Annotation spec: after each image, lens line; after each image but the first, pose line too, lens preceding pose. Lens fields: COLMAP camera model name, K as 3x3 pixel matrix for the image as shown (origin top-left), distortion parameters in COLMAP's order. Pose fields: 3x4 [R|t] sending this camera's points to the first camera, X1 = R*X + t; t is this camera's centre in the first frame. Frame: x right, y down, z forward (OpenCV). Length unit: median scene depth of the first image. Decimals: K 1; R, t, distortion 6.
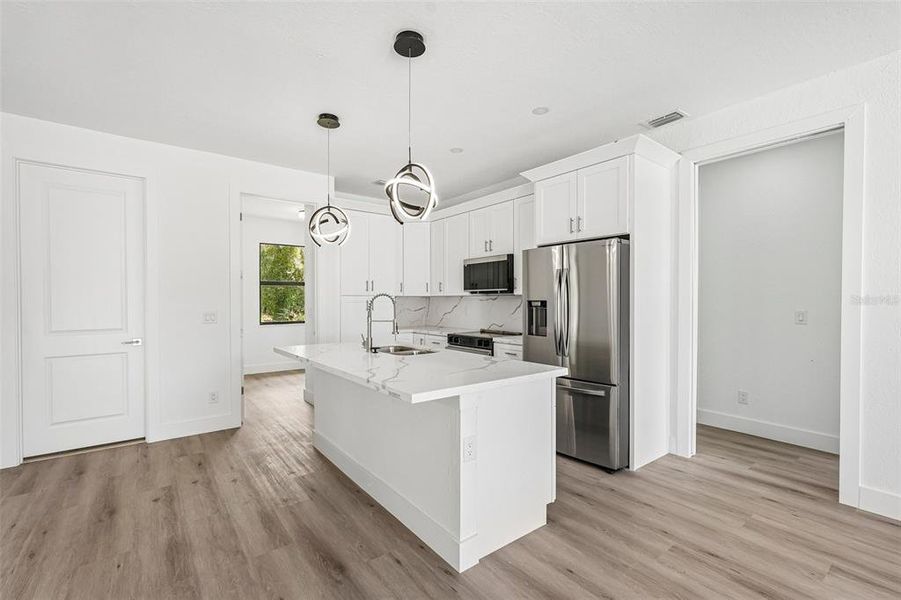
lens RADIAL K [[400.0, 0, 450.5], [0, 400.0, 300.0], [0, 0, 1]] dist [0.000501, 0.000139]
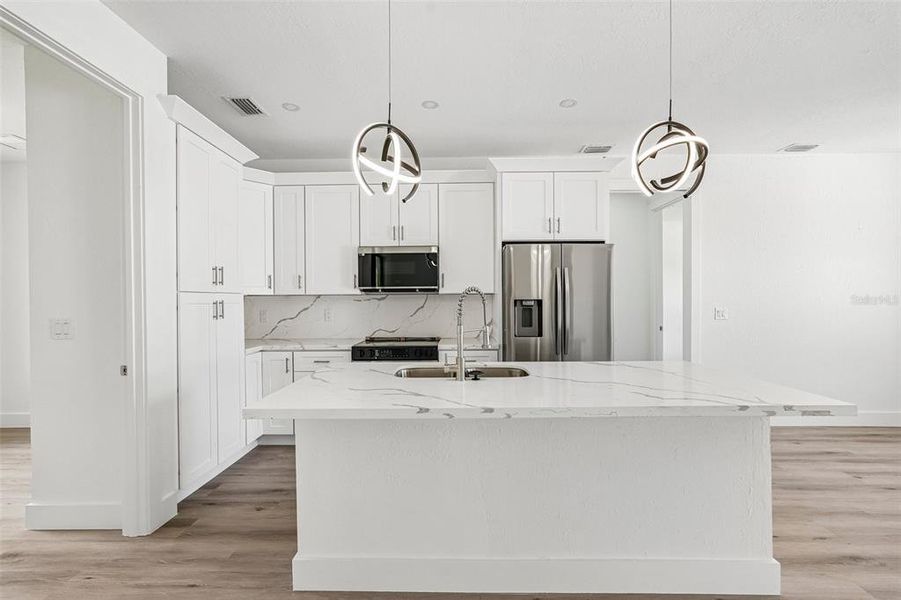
lens RADIAL K [[400.0, 0, 450.5], [0, 400.0, 300.0], [0, 0, 1]] dist [0.000501, 0.000139]
pose [[0.621895, -0.000925, 0.783100, -0.463972], [0.004765, 0.999985, -0.002603, 0.002859], [-0.783086, 0.005350, 0.621890, 0.406677]]
